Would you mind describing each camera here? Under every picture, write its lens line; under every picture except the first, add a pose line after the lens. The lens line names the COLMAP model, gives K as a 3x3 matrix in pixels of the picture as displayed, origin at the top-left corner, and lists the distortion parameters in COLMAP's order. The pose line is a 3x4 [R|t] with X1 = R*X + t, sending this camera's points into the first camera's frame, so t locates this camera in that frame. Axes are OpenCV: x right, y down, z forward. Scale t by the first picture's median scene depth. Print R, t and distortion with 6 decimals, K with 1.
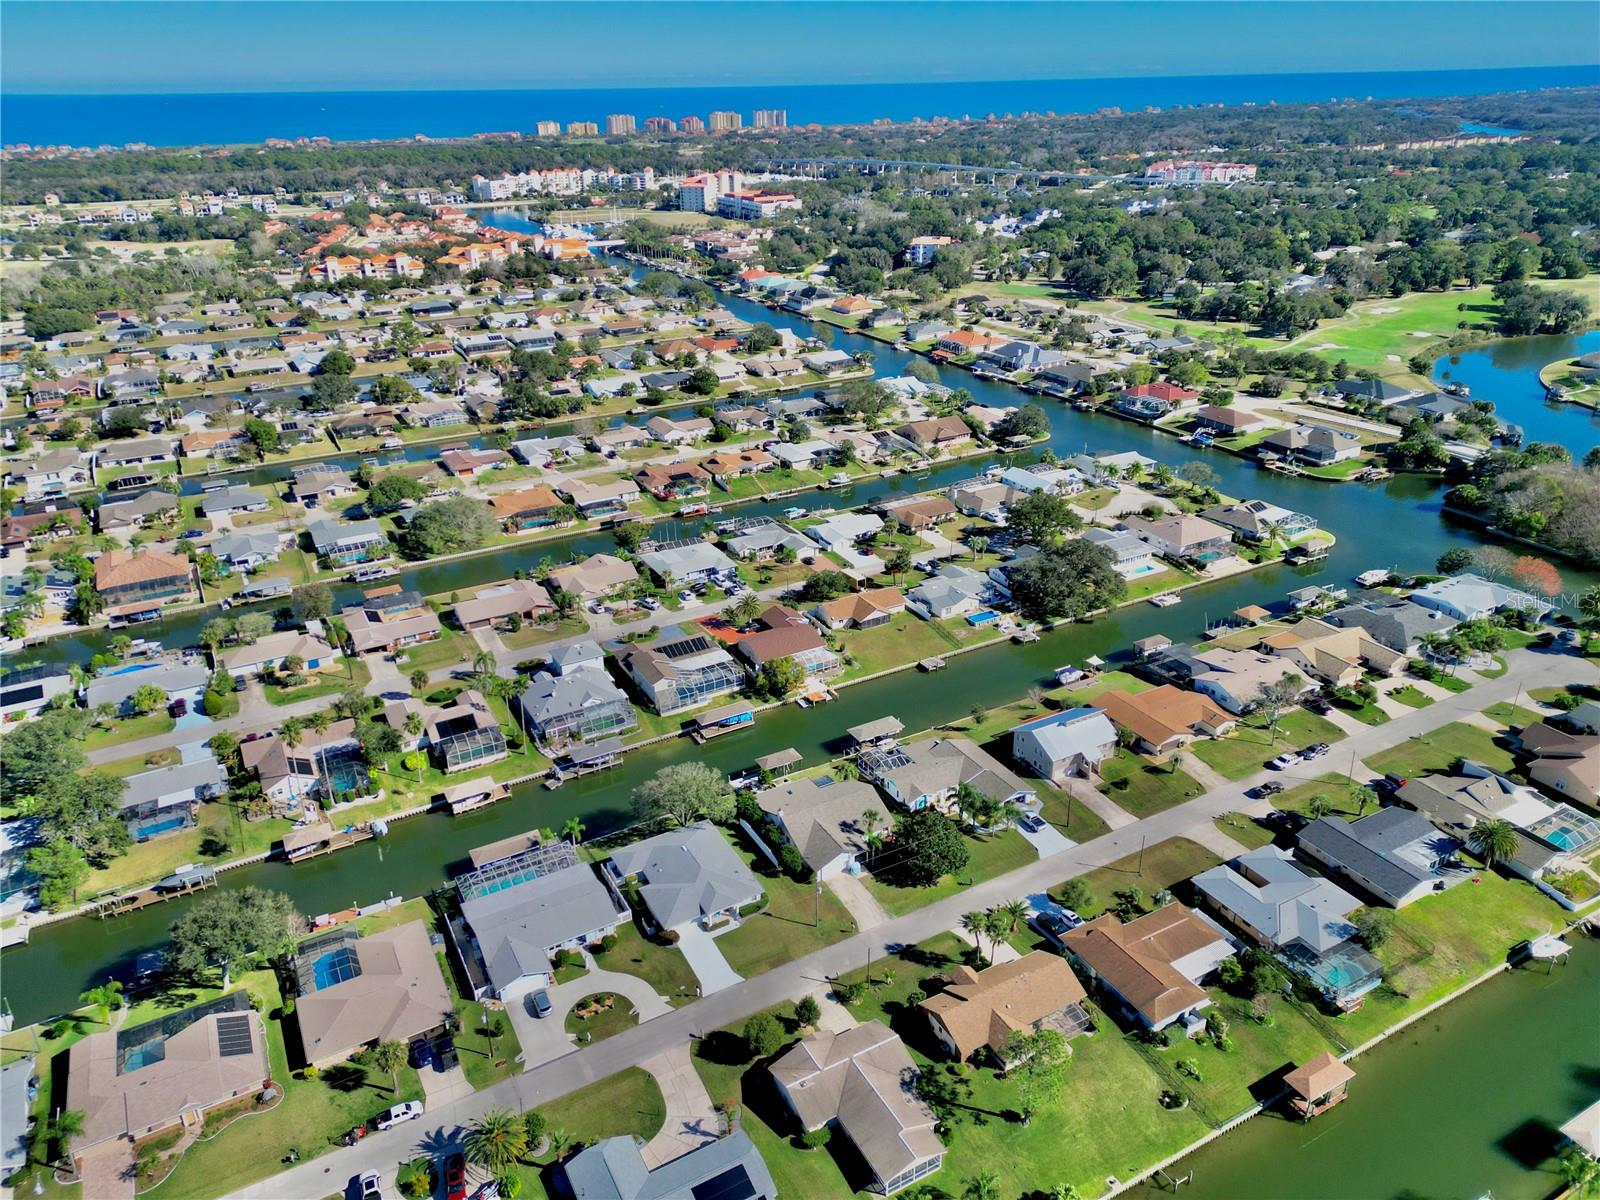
lens RADIAL K [[1104.7, 0, 793.6], [0, 1104.7, 594.1], [0, 0, 1]] dist [0.096036, -0.103809]
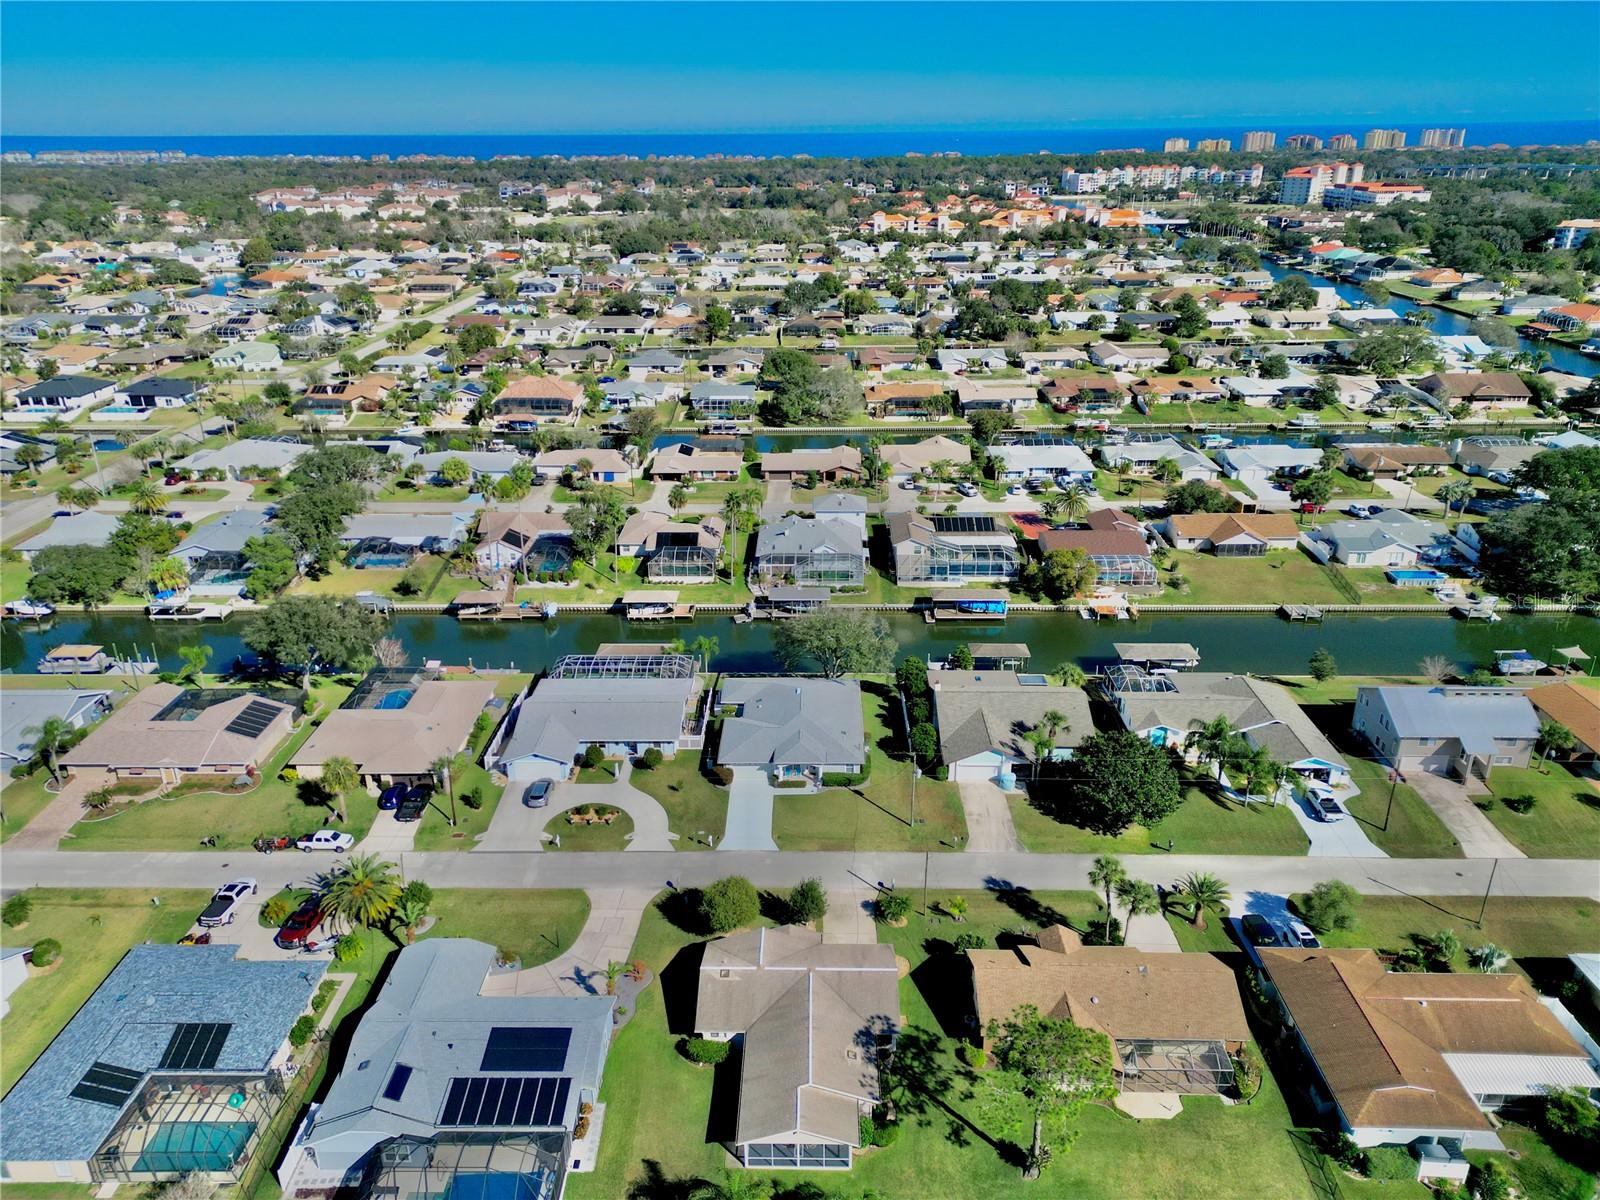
lens RADIAL K [[1104.7, 0, 793.6], [0, 1104.7, 594.1], [0, 0, 1]] dist [0.096036, -0.103809]
pose [[0.865806, 0.199491, -0.458893, 0.170045], [-0.213431, 0.976712, 0.021912, 0.104759], [0.452578, 0.078971, 0.888221, 0.221788]]
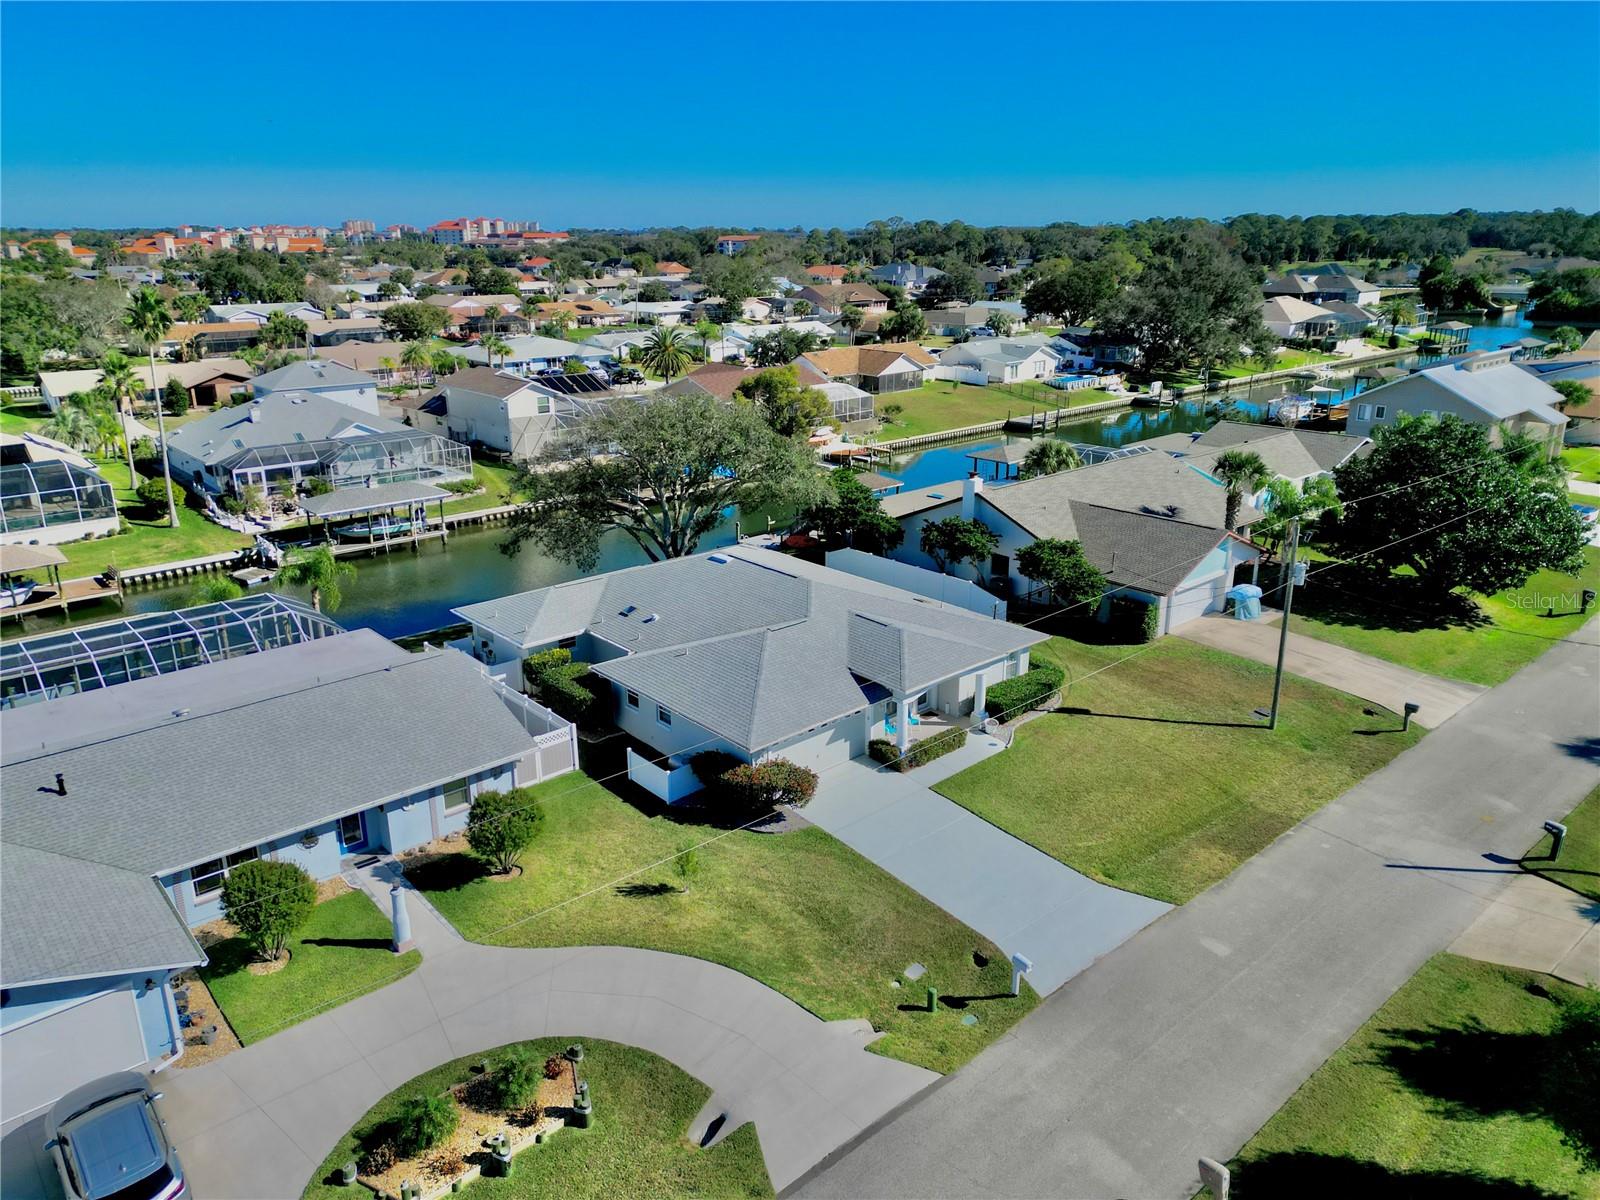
lens RADIAL K [[1107.3, 0, 794.8], [0, 1107.3, 595.4], [0, 0, 1]] dist [0.078237, -0.075617]
pose [[0.976629, -0.058450, 0.206831, -0.100349], [0.082875, 0.990307, -0.111466, 0.194786], [-0.198311, 0.126002, 0.972006, 0.510461]]
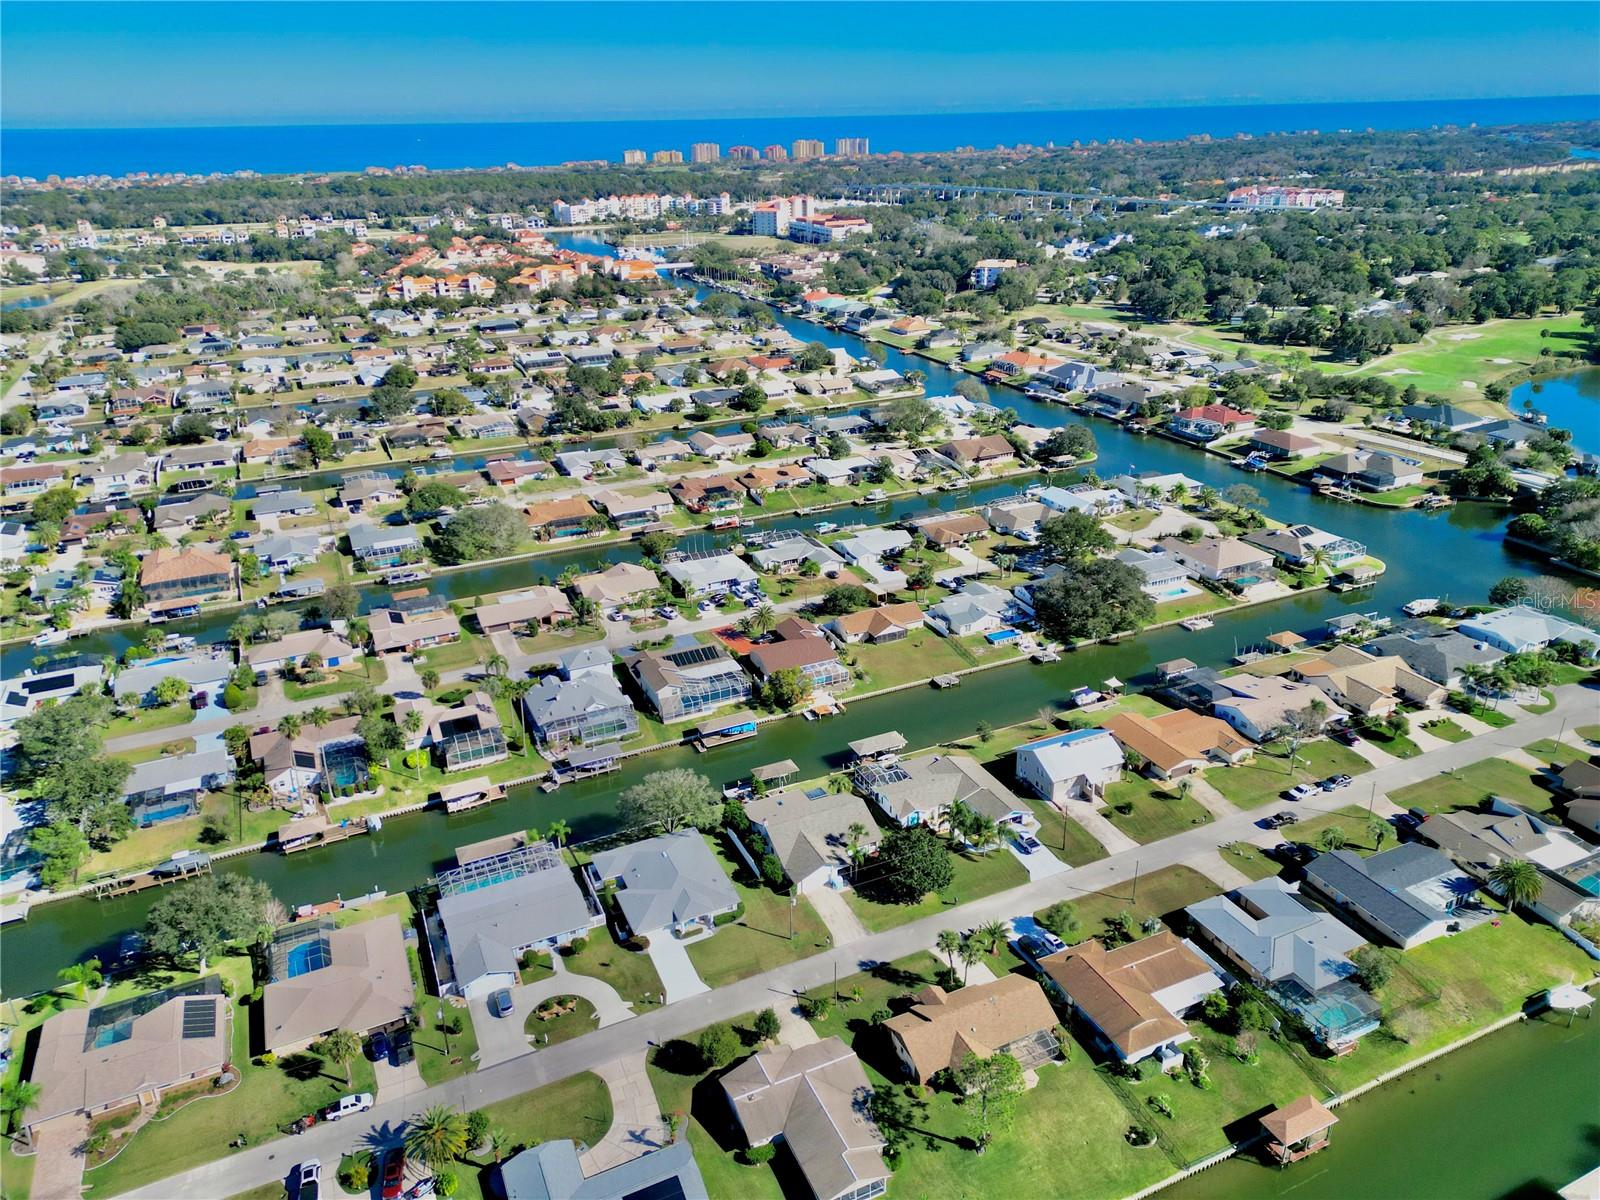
lens RADIAL K [[1104.7, 0, 793.6], [0, 1104.7, 594.1], [0, 0, 1]] dist [0.096036, -0.103809]
pose [[0.997349, 0.025750, -0.068055, 0.055402], [-0.027270, 0.999397, -0.021513, 0.011044], [0.067460, 0.023312, 0.997450, 0.011337]]
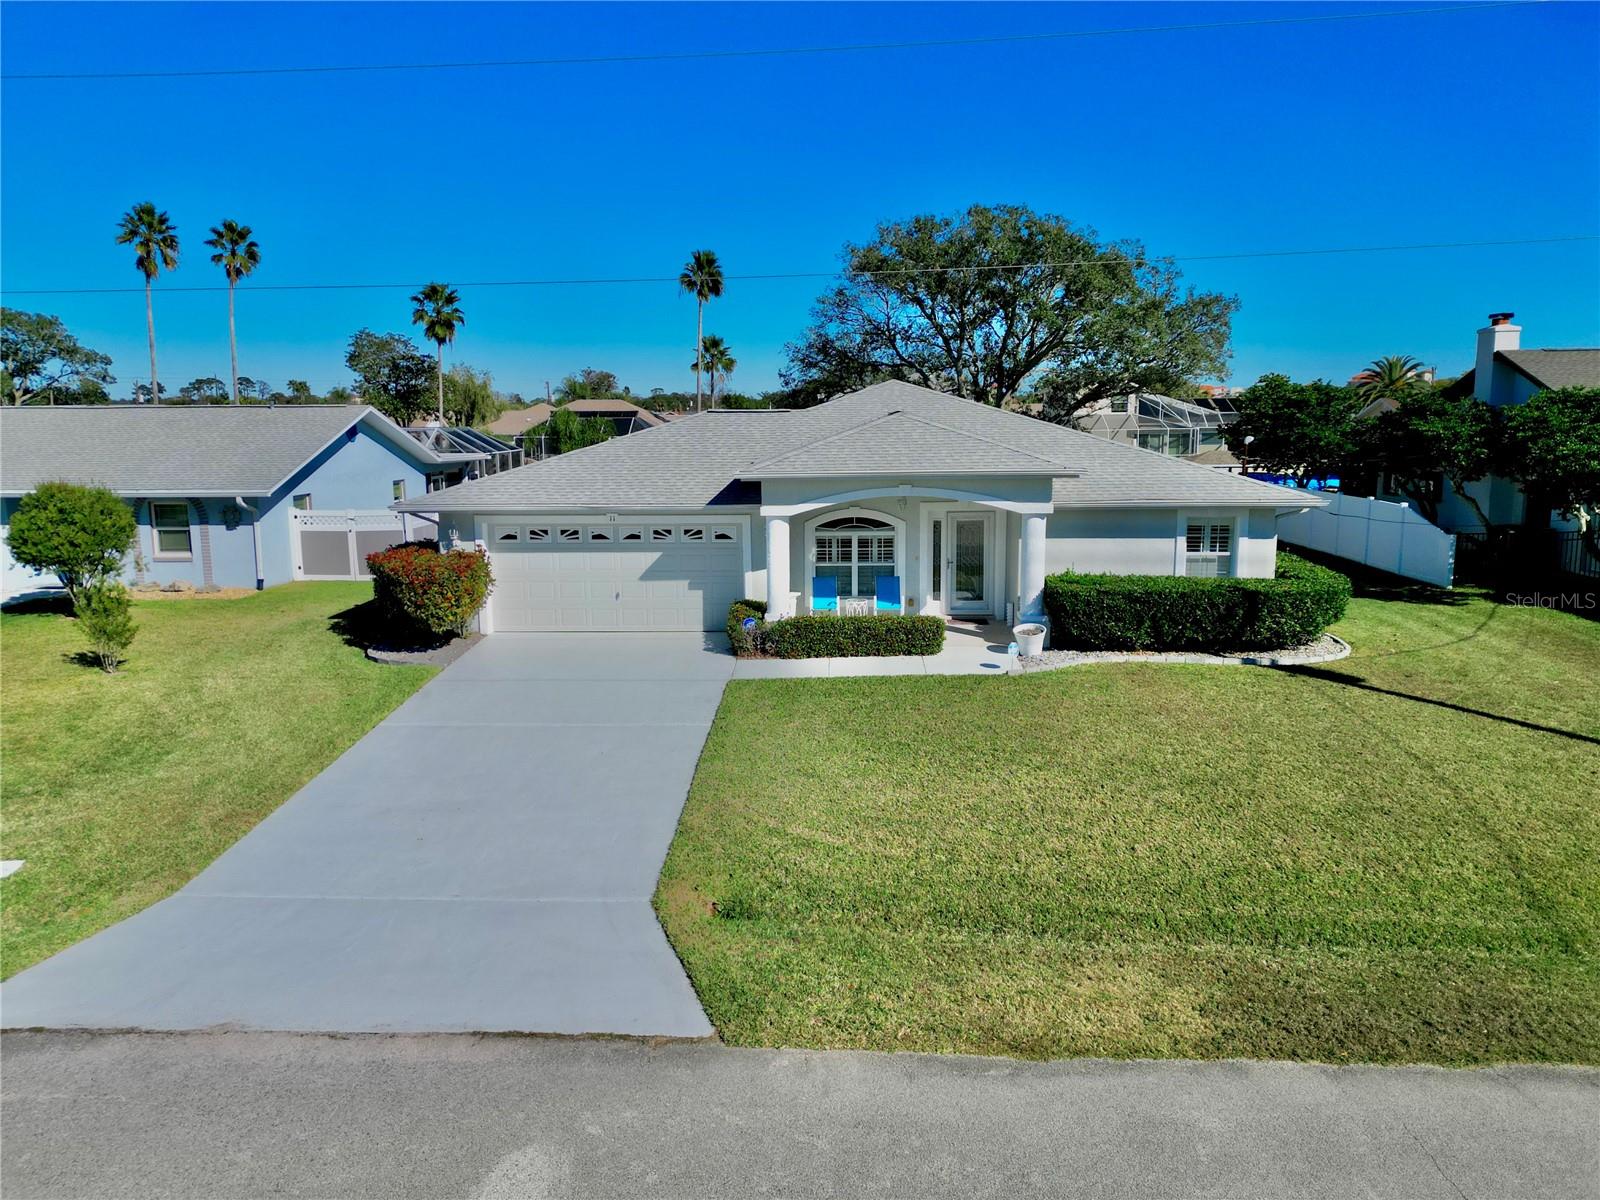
lens RADIAL K [[1107.3, 0, 794.8], [0, 1107.3, 595.4], [0, 0, 1]] dist [0.078237, -0.075617]
pose [[0.850023, 0.092992, -0.518473, -0.007774], [-0.224150, 0.954585, -0.196276, 0.214230], [0.476674, 0.283054, 0.832263, 0.608219]]
